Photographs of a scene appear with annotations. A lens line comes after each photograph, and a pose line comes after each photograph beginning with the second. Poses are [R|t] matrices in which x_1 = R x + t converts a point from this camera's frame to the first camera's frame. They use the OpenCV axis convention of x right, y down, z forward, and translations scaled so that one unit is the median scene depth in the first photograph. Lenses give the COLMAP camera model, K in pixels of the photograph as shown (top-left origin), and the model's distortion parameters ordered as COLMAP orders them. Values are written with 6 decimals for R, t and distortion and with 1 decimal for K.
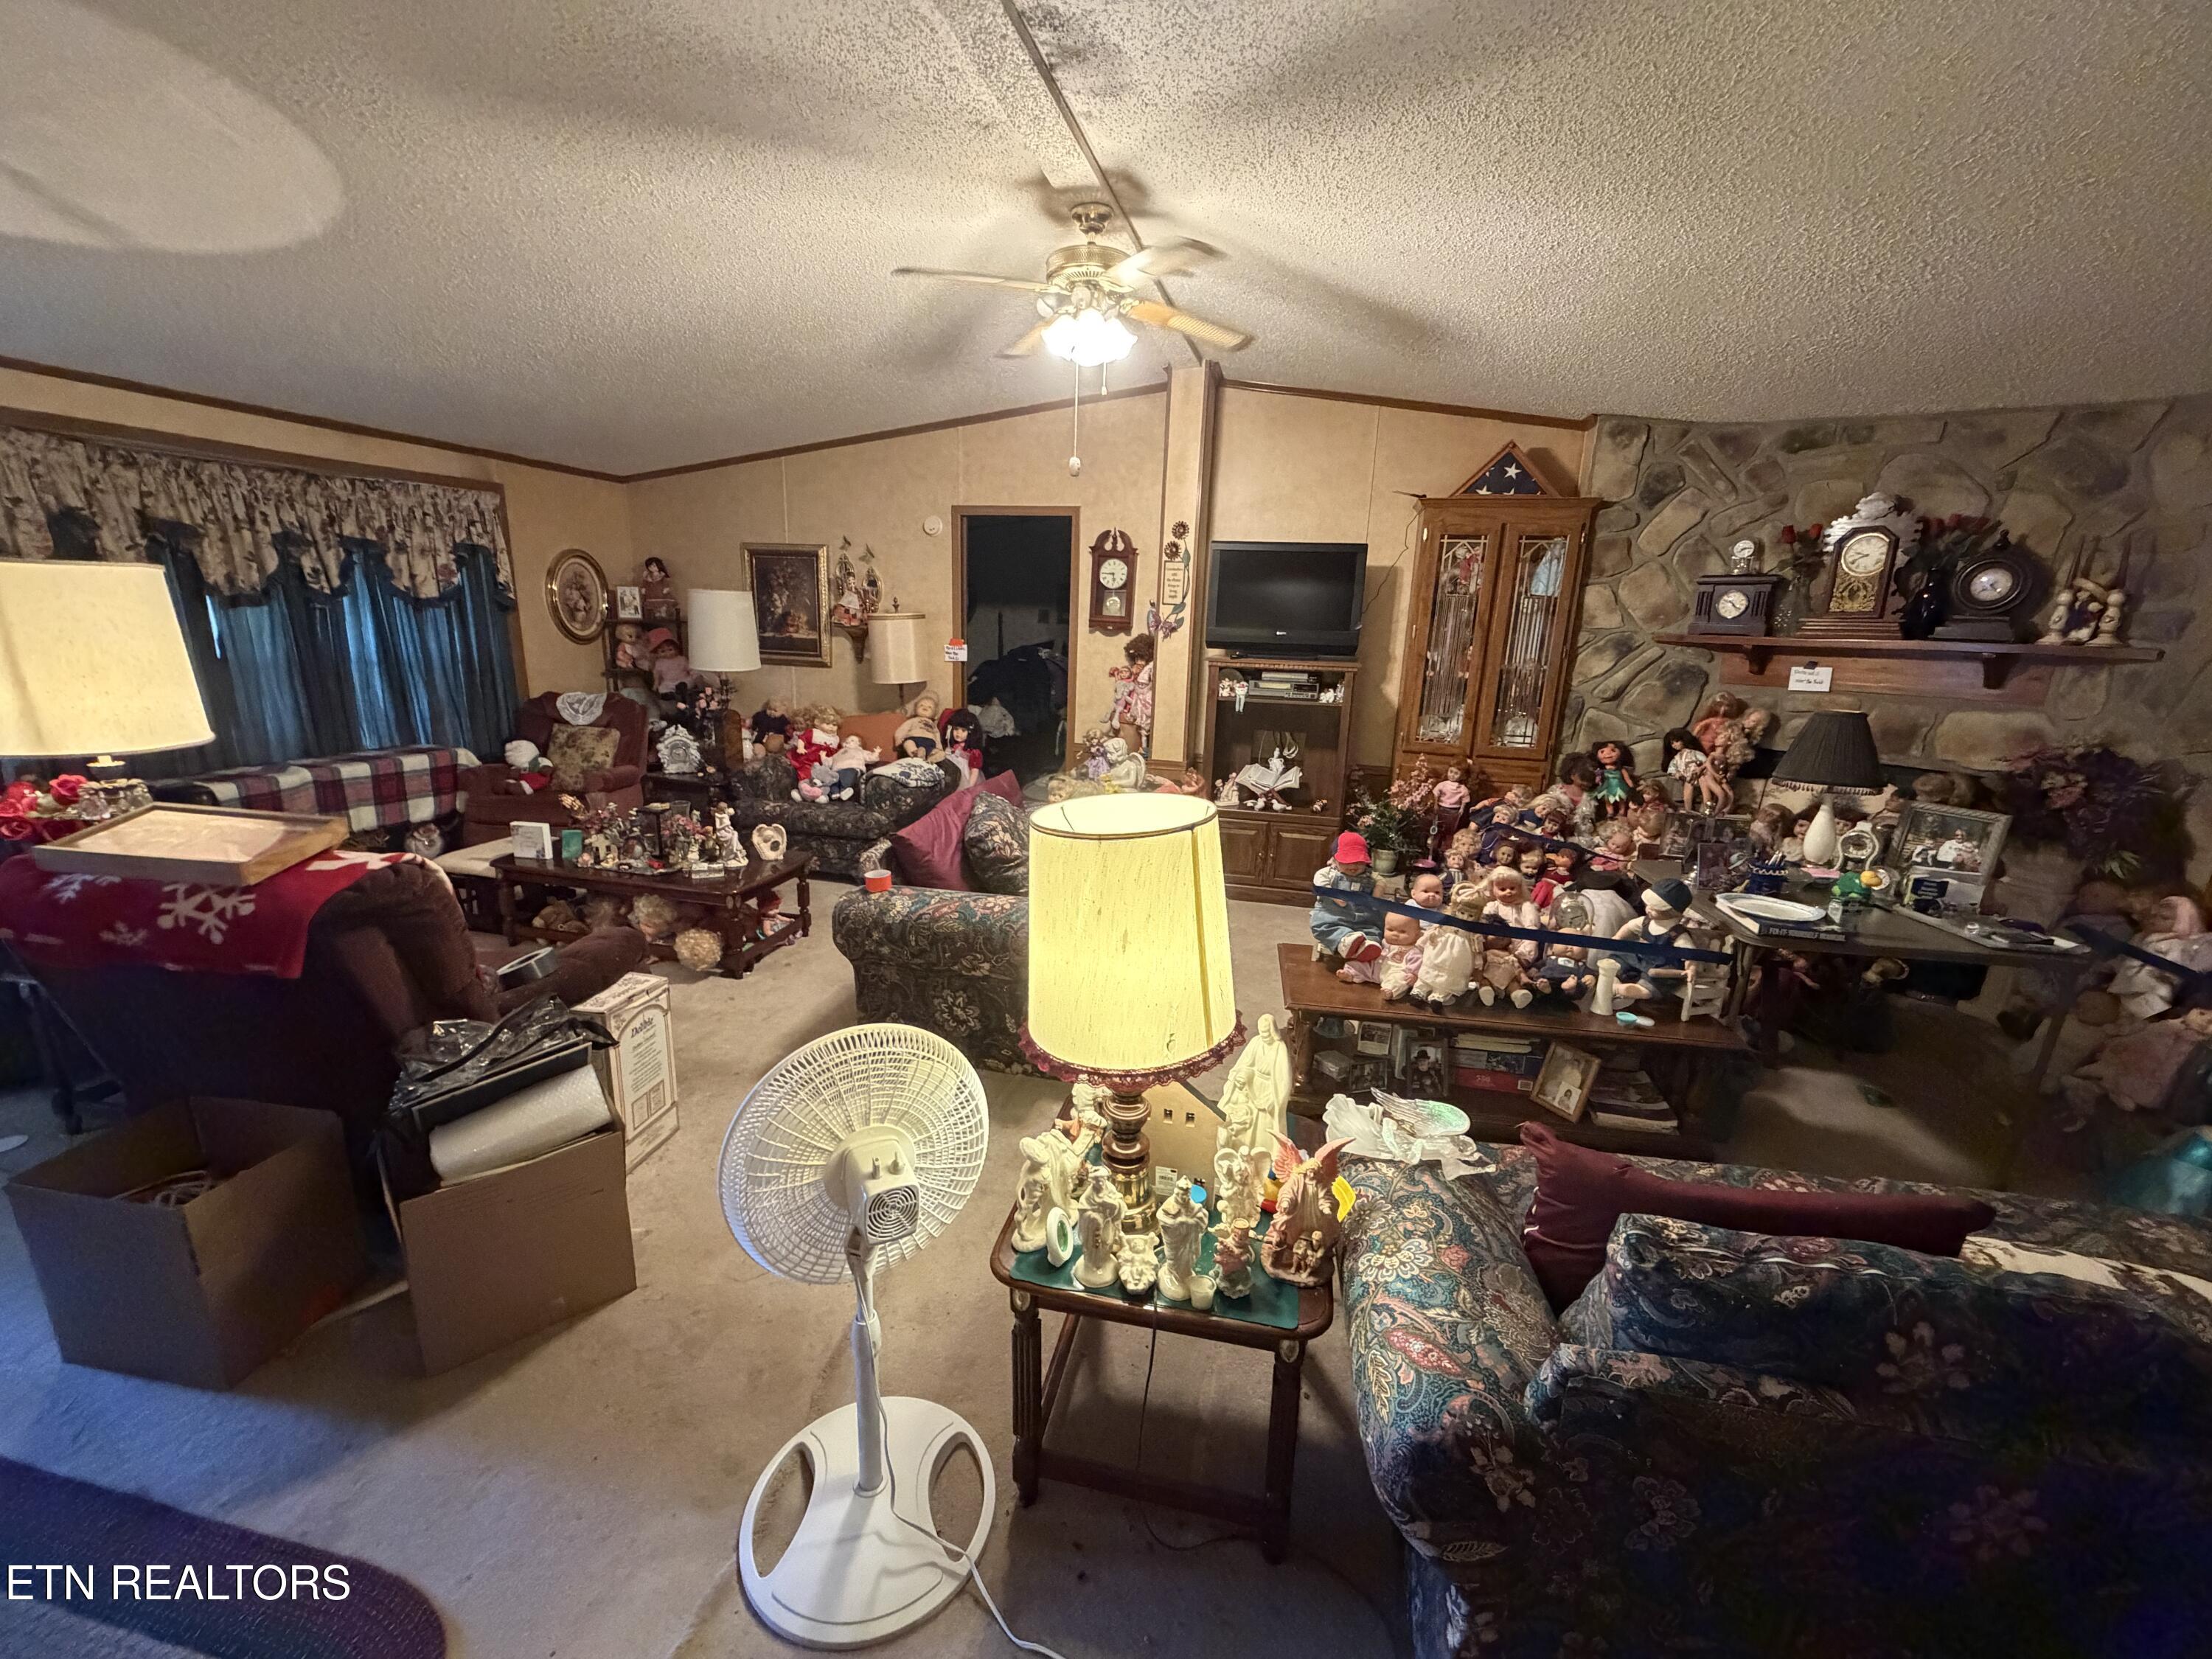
lens RADIAL K [[885.0, 0, 1114.4], [0, 885.0, 821.2], [0, 0, 1]] dist [0.015375, -0.004163]
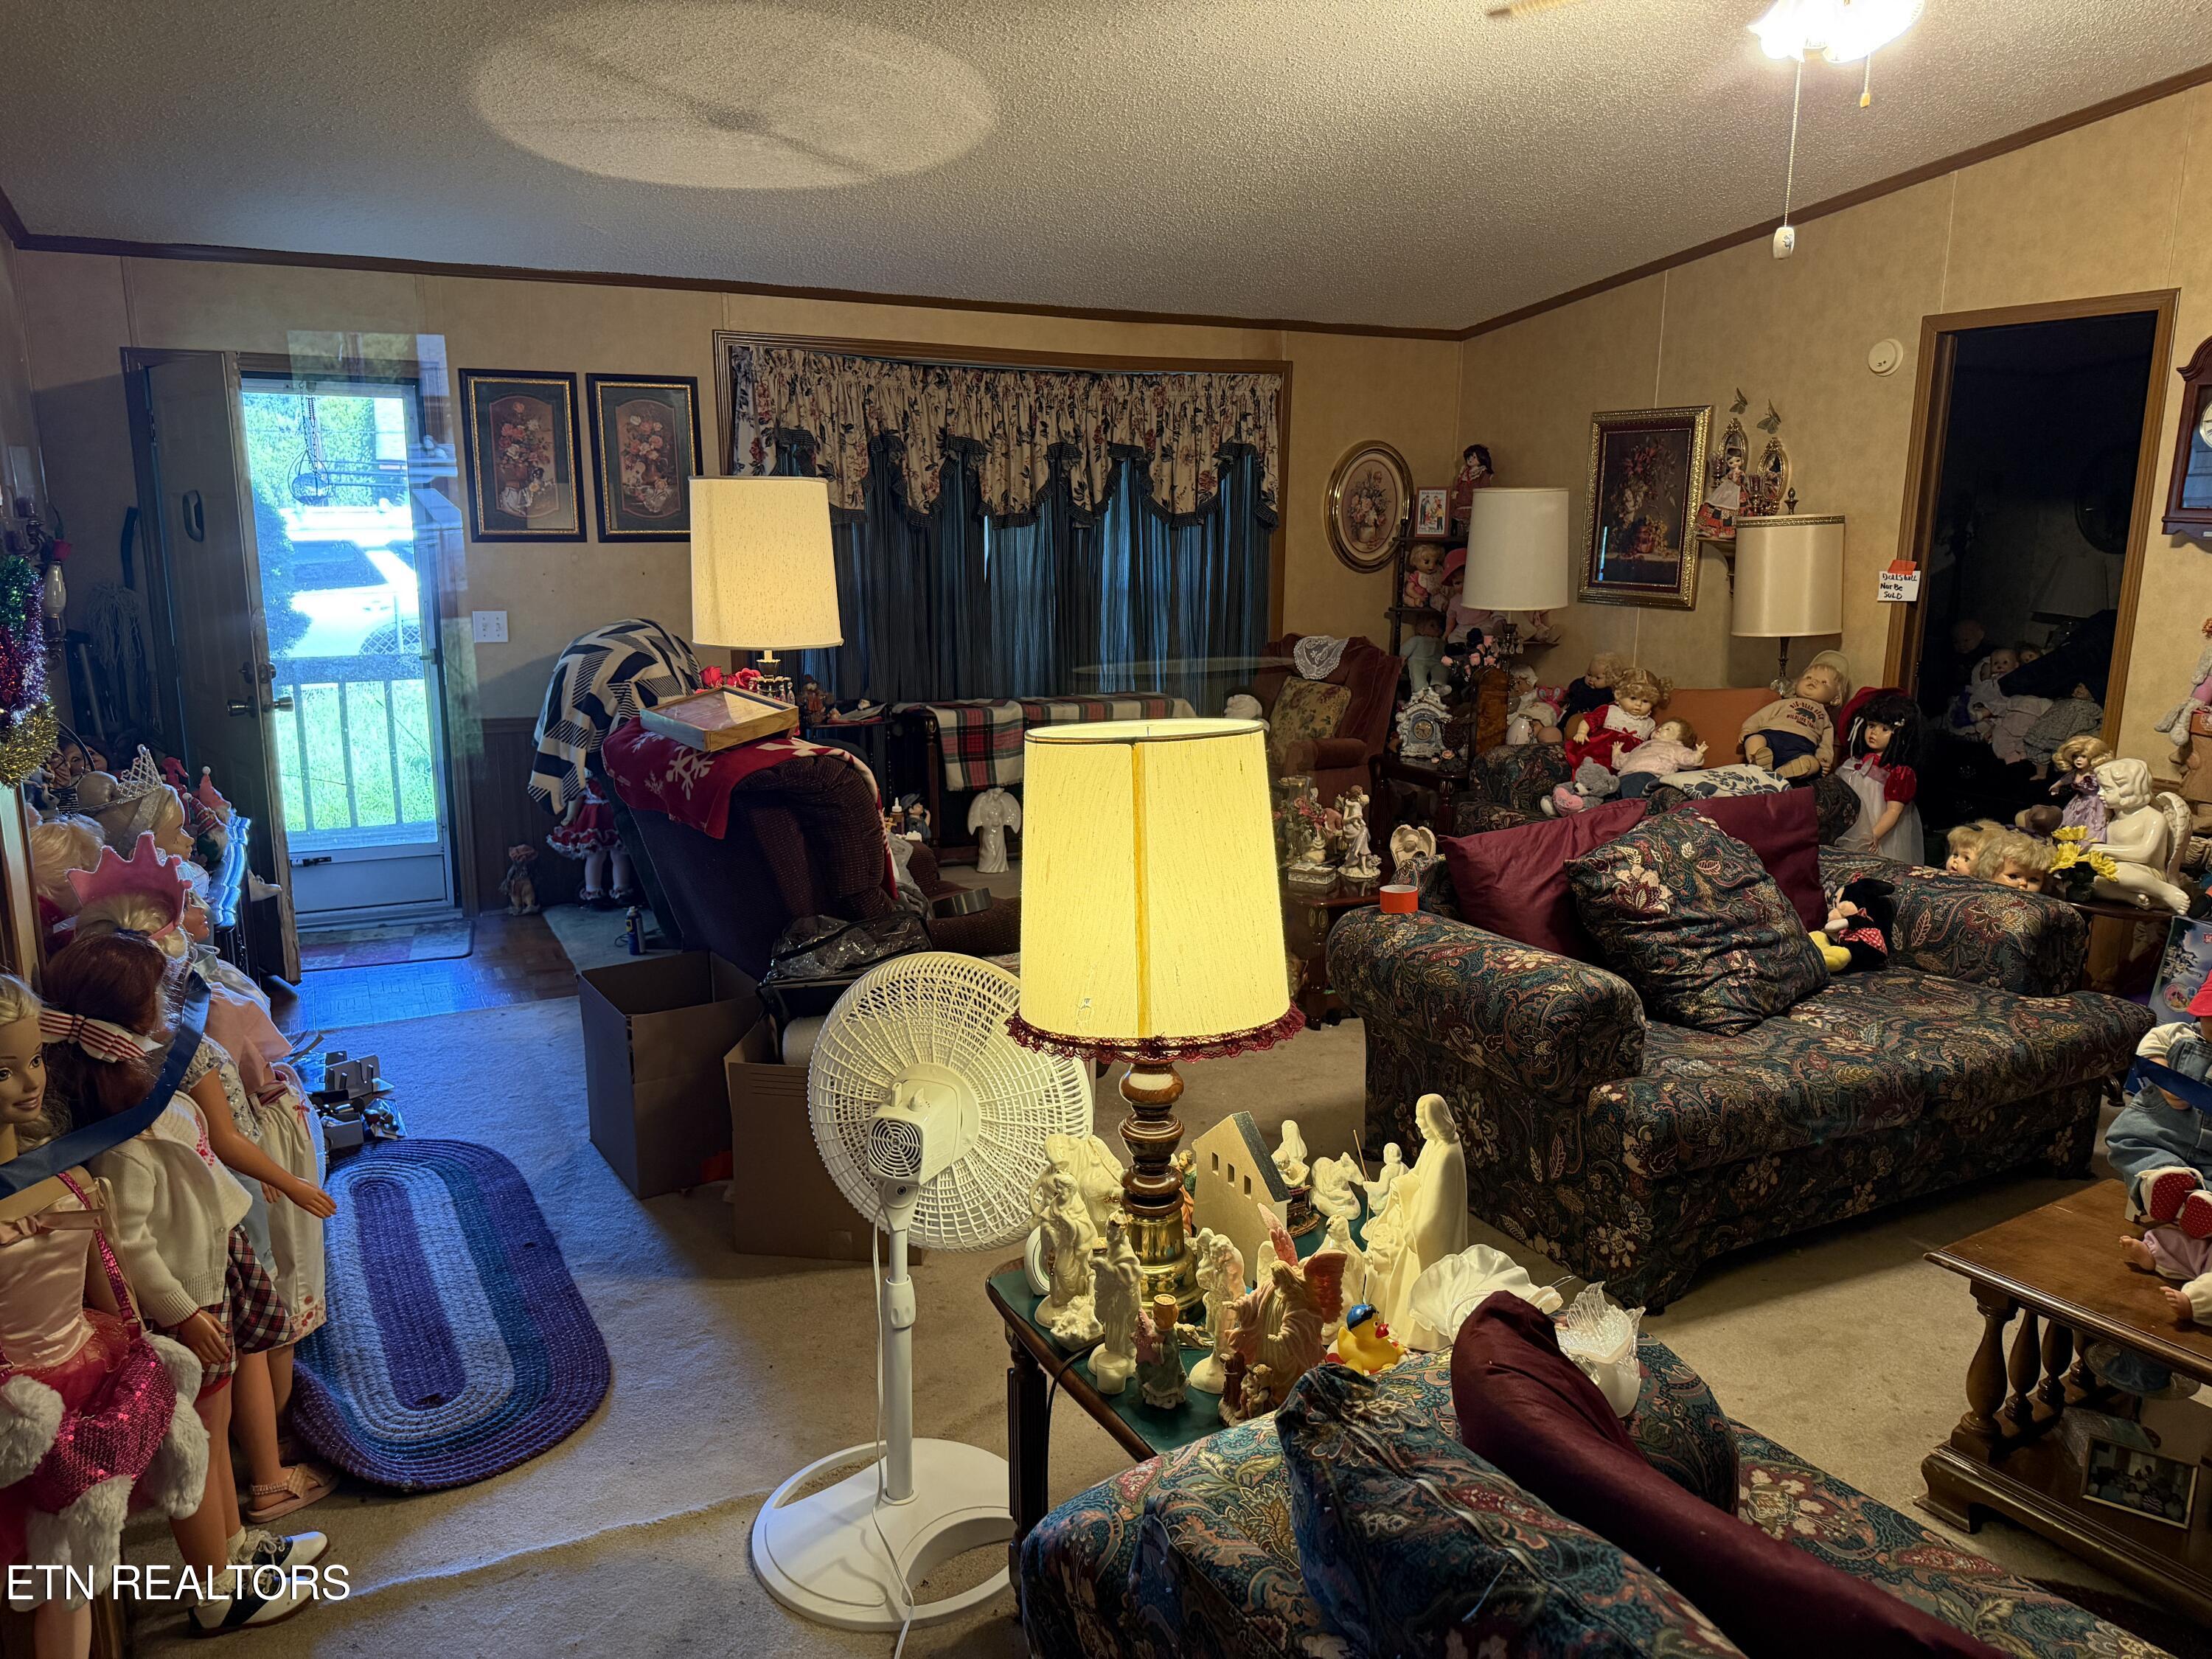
lens RADIAL K [[1558.6, 0, 1099.0], [0, 1558.6, 824.3], [0, 0, 1]] dist [0.147212, -0.255575]
pose [[0.658801, 0.122302, -0.742310, 0.279992], [-0.161378, 0.986703, 0.019345, 0.014917], [0.734805, 0.107048, 0.669777, 0.015521]]
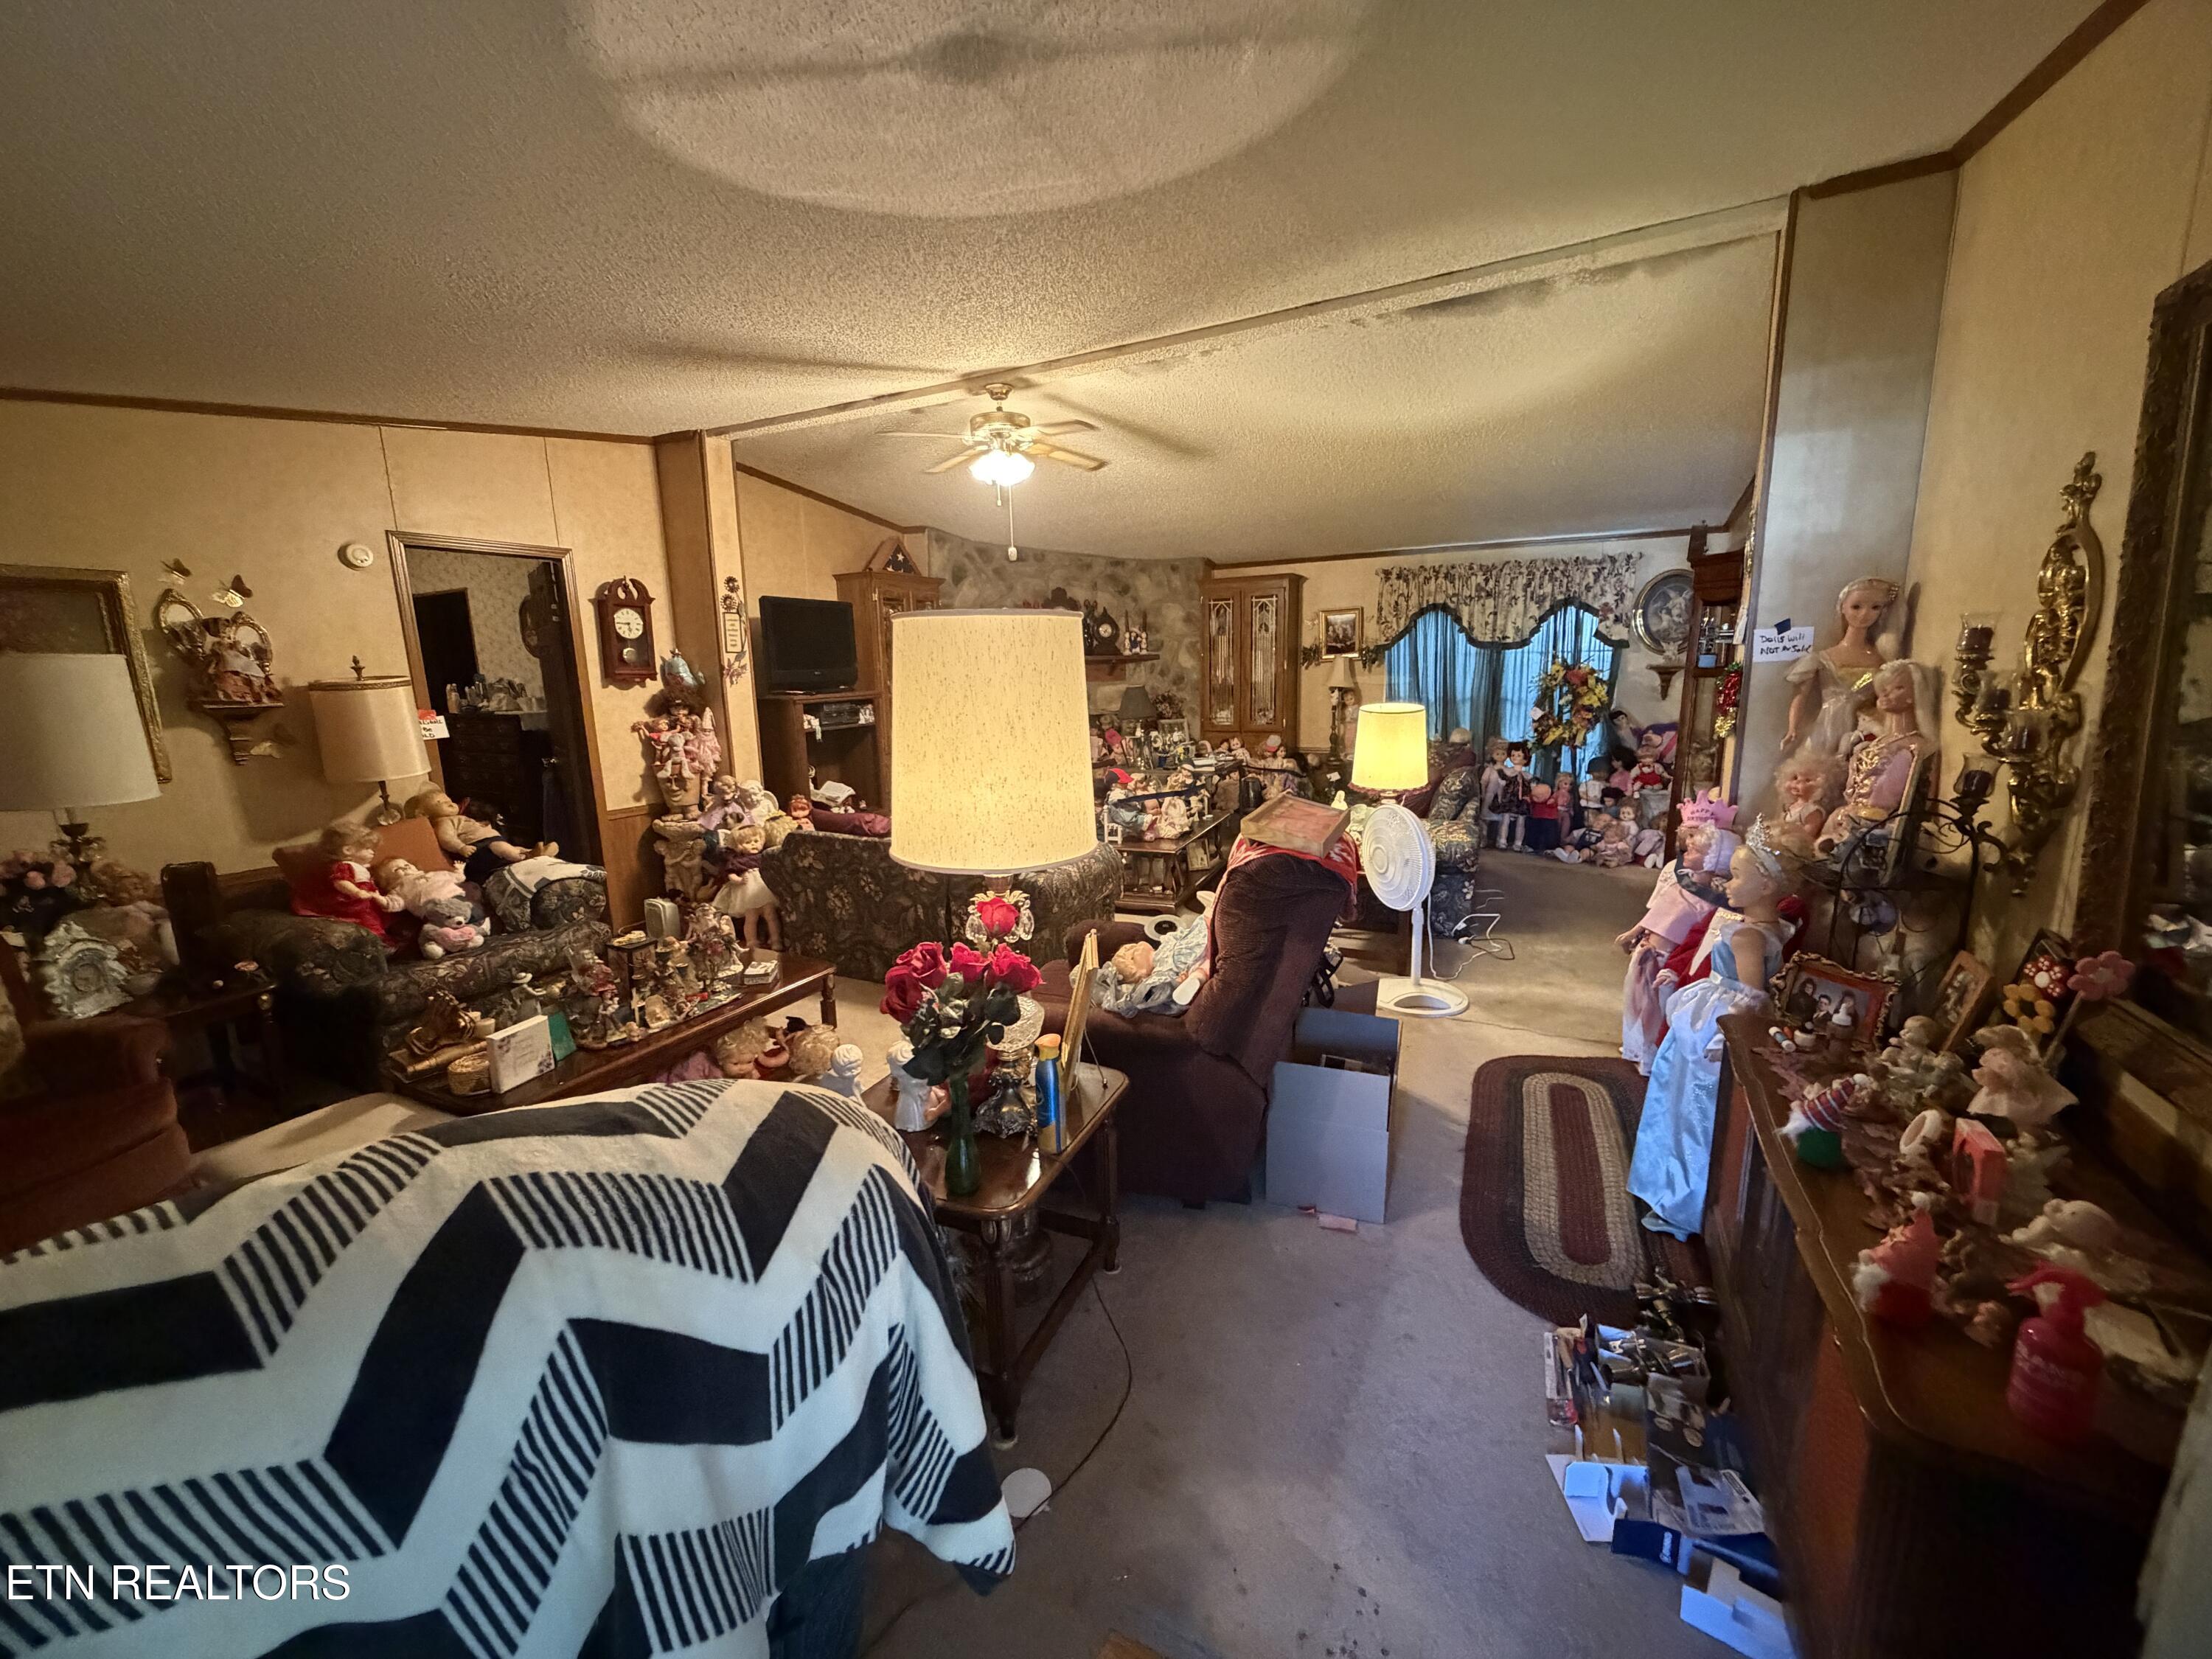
lens RADIAL K [[885.0, 0, 1114.4], [0, 885.0, 821.2], [0, 0, 1]] dist [0.015375, -0.004163]
pose [[0.235732, -0.216007, 0.947508, -0.919242], [0.254955, 0.954580, 0.154189, -0.098821], [-0.937779, 0.205225, 0.280097, 0.309963]]
